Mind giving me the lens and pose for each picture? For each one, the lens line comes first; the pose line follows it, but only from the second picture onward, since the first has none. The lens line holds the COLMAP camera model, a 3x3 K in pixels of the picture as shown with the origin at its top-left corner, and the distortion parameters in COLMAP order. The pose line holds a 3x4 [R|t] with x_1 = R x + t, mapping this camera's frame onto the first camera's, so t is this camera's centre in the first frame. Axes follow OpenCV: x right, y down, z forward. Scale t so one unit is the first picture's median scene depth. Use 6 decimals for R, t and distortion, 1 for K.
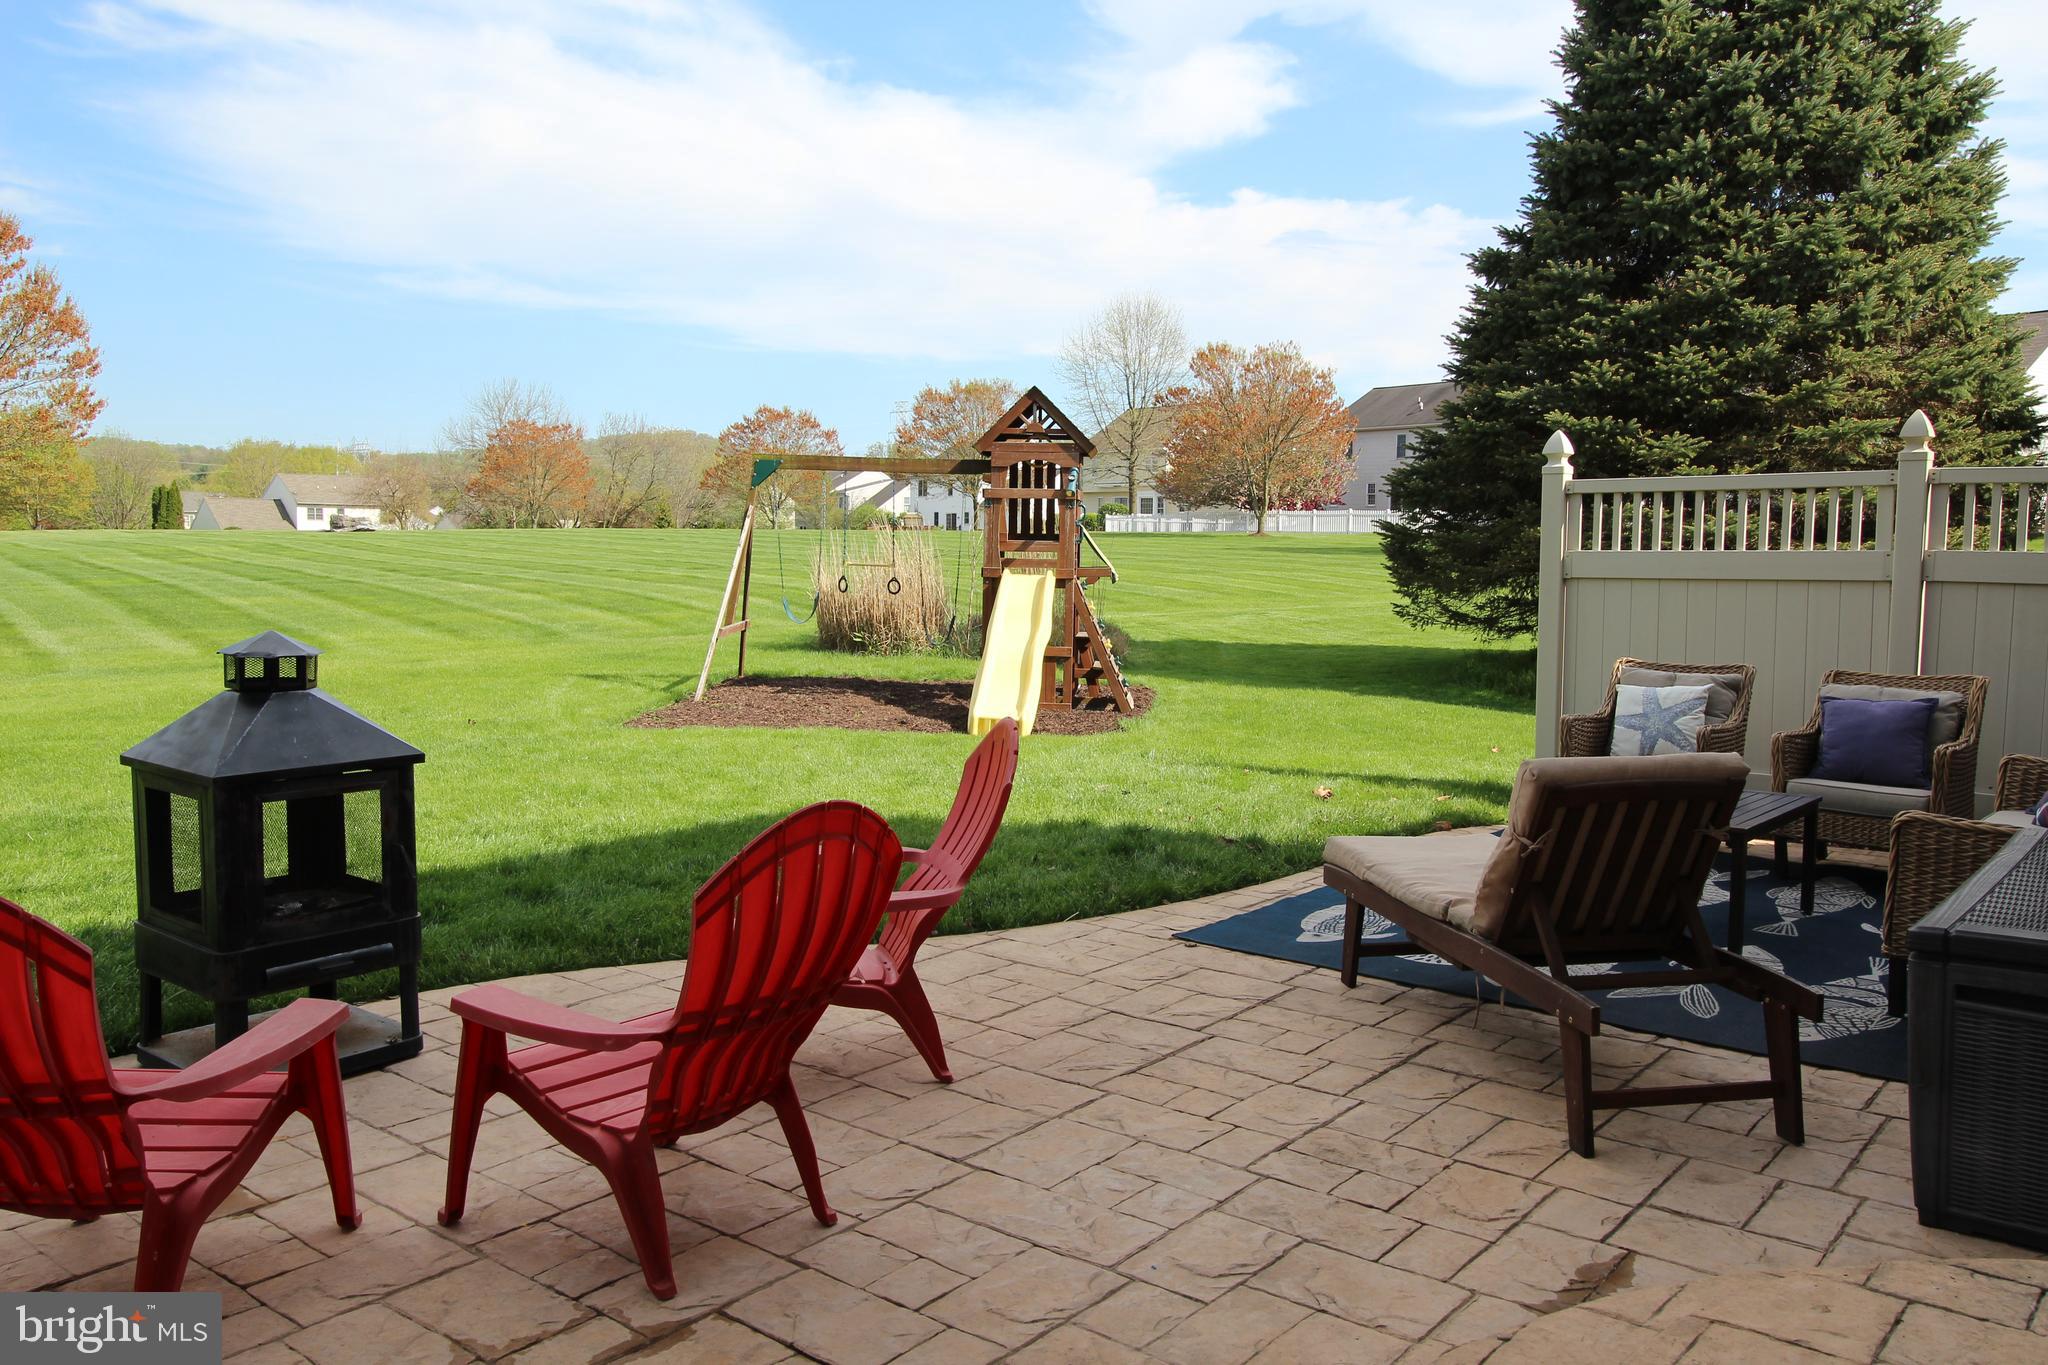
lens RADIAL K [[1592.8, 0, 1036.9], [0, 1592.8, 676.5], [0, 0, 1]] dist [0.020660, -0.007106]
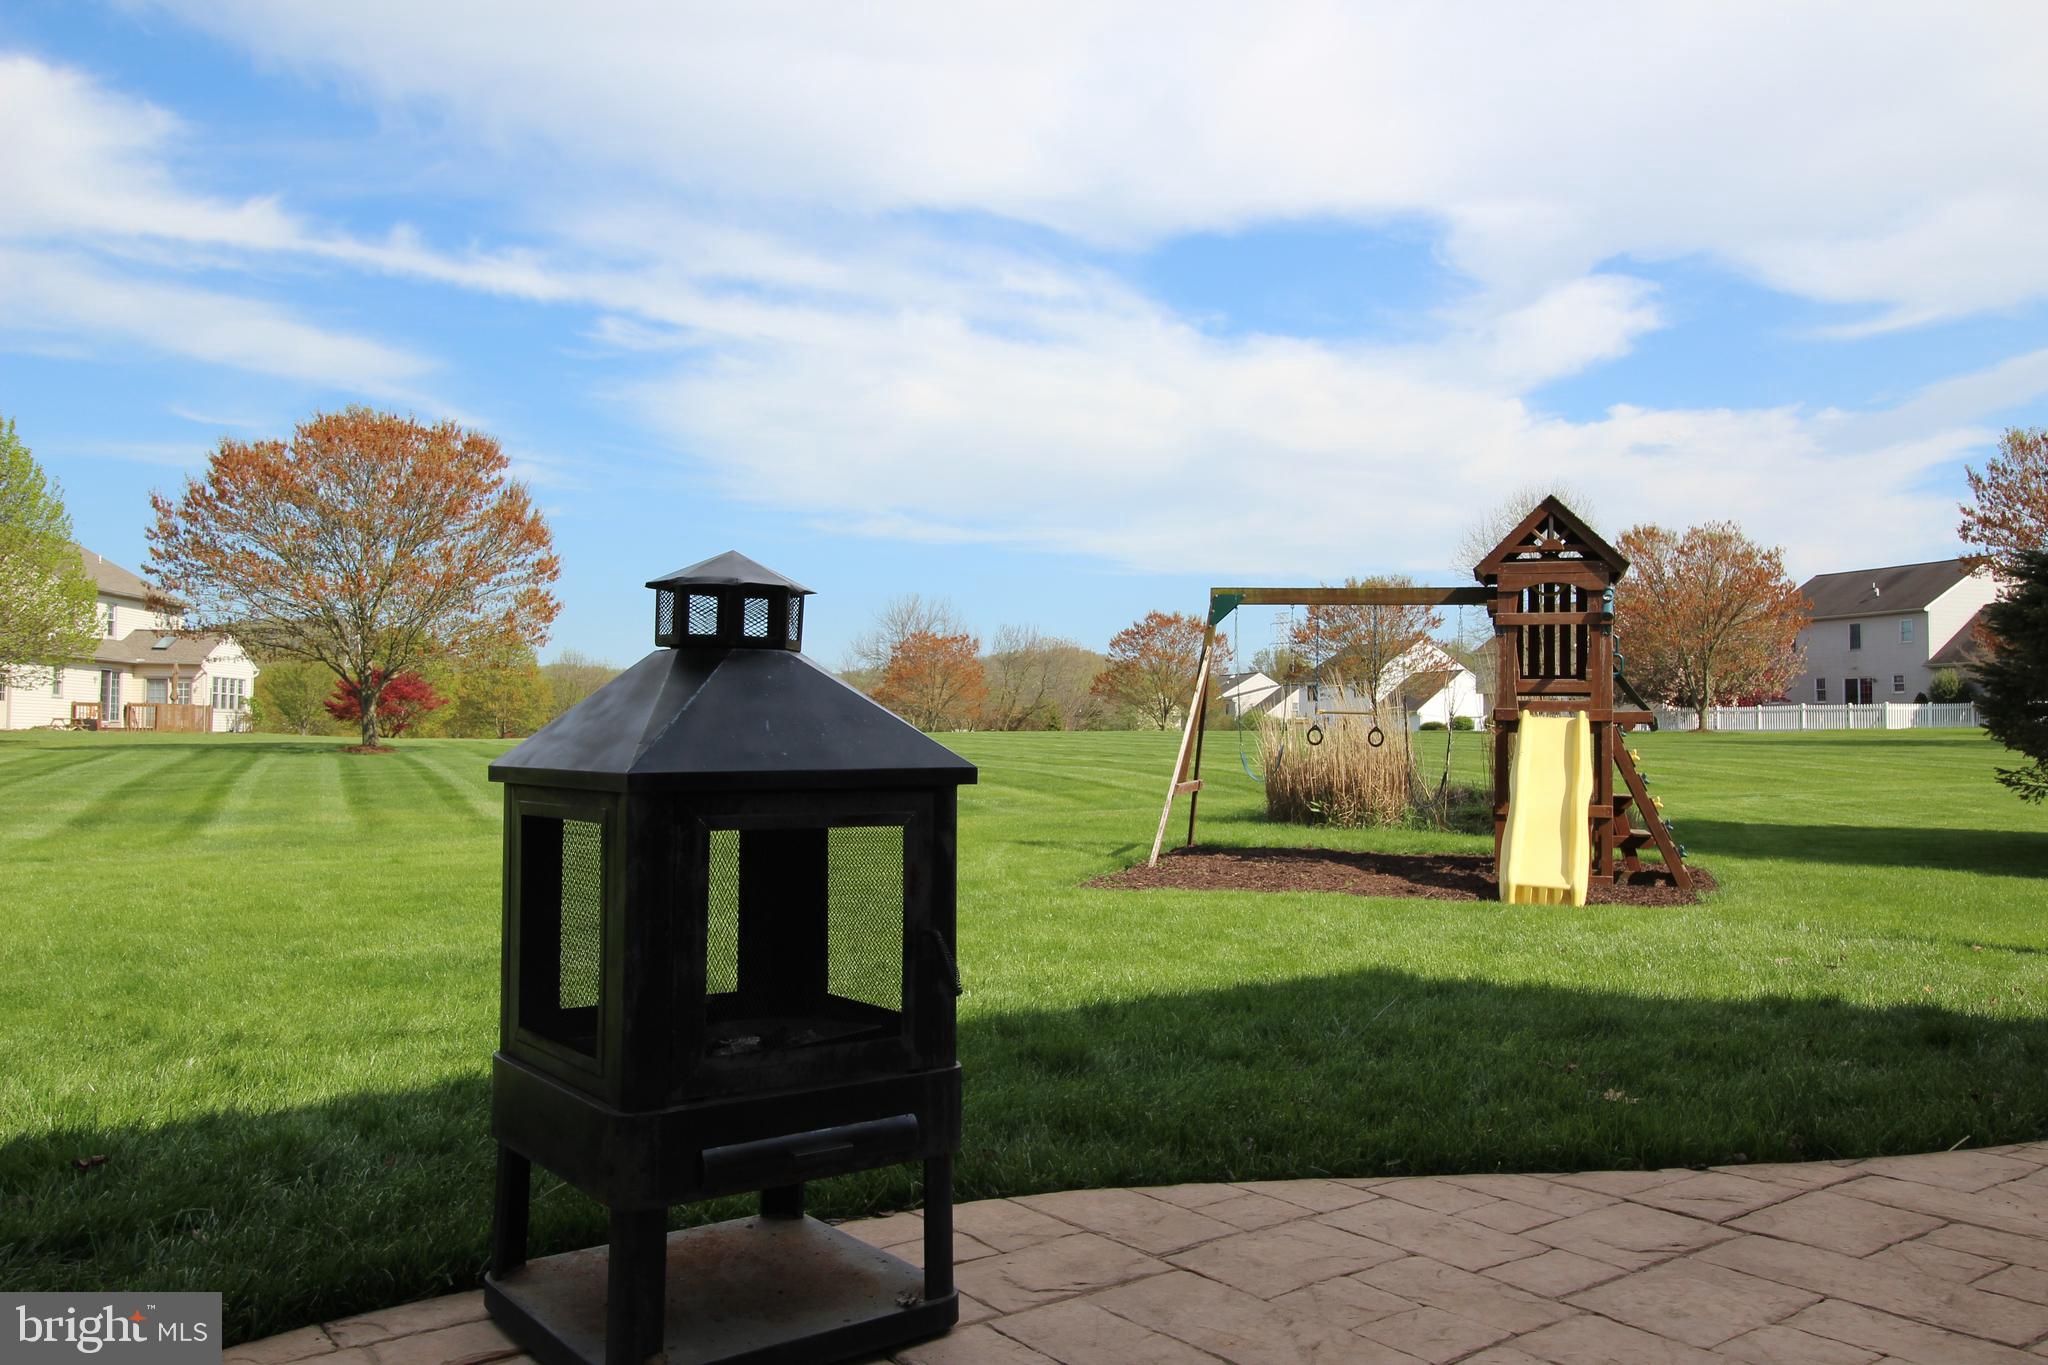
lens RADIAL K [[1592.8, 0, 1036.9], [0, 1592.8, 676.5], [0, 0, 1]] dist [0.020660, -0.007106]
pose [[0.972618, -0.015111, -0.231917, -0.065766], [-0.016037, 0.991142, -0.131835, 0.025237], [0.231855, 0.131945, 0.963760, 0.130993]]
